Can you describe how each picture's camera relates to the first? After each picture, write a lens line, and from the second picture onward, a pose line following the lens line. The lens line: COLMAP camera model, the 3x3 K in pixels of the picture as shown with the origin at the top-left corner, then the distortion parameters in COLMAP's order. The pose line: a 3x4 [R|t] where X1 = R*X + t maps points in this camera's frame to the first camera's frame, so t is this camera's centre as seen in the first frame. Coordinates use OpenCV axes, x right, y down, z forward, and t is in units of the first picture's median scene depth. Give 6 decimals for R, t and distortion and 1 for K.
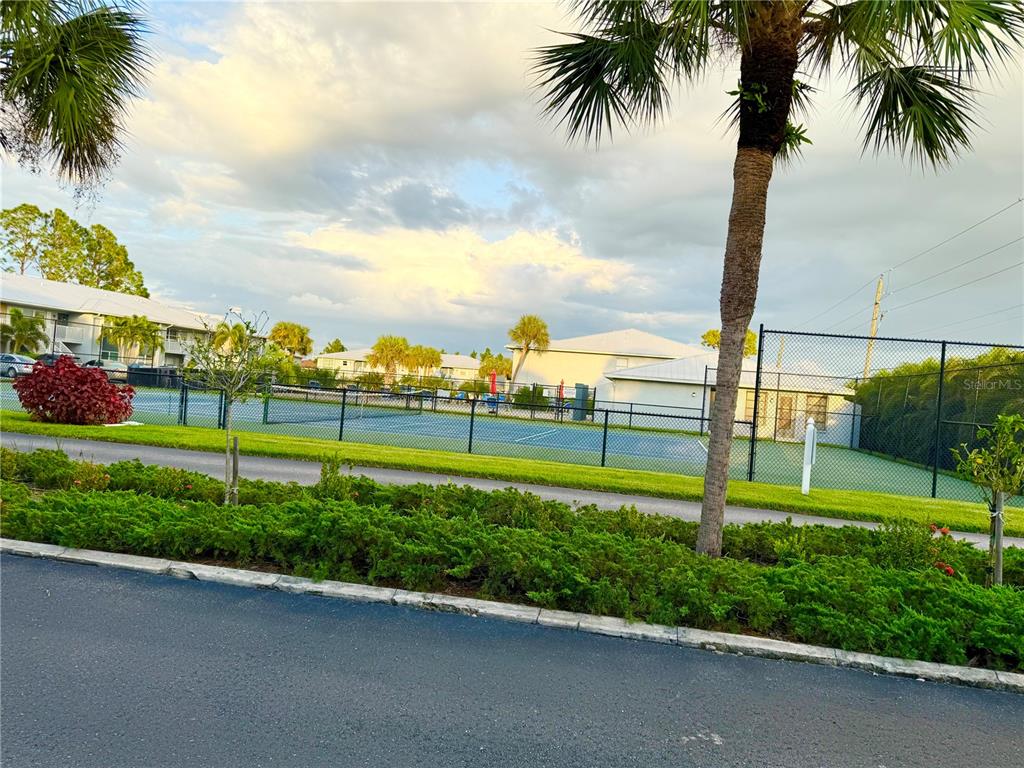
lens RADIAL K [[732.8, 0, 525.9], [0, 732.8, 384.3], [0, 0, 1]] dist [0.060513, -0.070560]
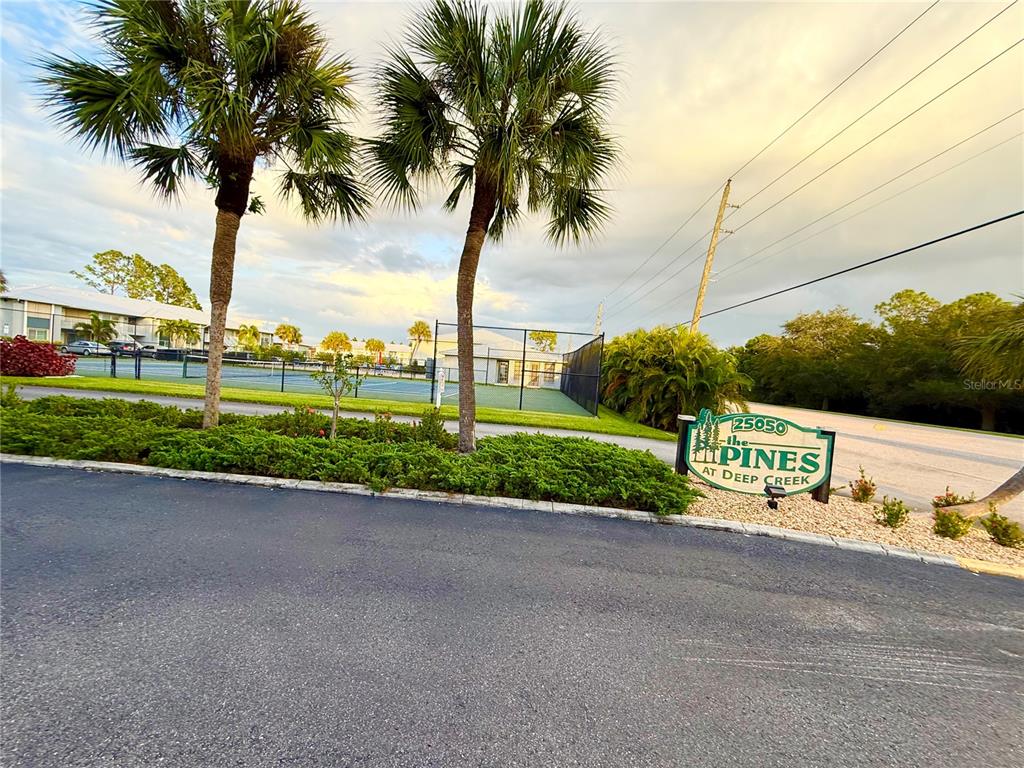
lens RADIAL K [[408.1, 0, 508.8], [0, 408.1, 382.3], [0, 0, 1]] dist [-0.001111, 0.000336]
pose [[0.991527, -0.010183, 0.129505, 0.143481], [0.003841, 0.998785, 0.049123, 0.010762], [-0.129848, -0.048210, 0.990361, -0.018692]]
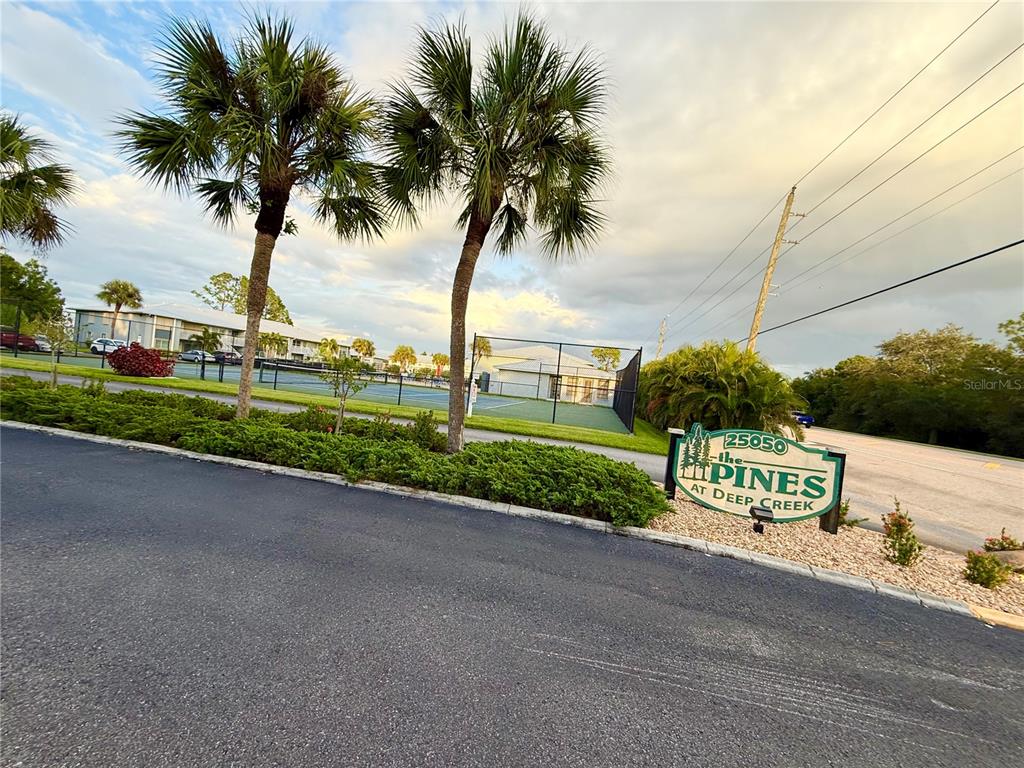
lens RADIAL K [[408.1, 0, 508.8], [0, 408.1, 382.3], [0, 0, 1]] dist [-0.001111, 0.000336]
pose [[0.999274, 0.023774, -0.029760, 0.174178], [-0.023482, 0.999673, 0.010113, 0.014318], [0.029991, -0.009407, 0.999506, -0.024549]]
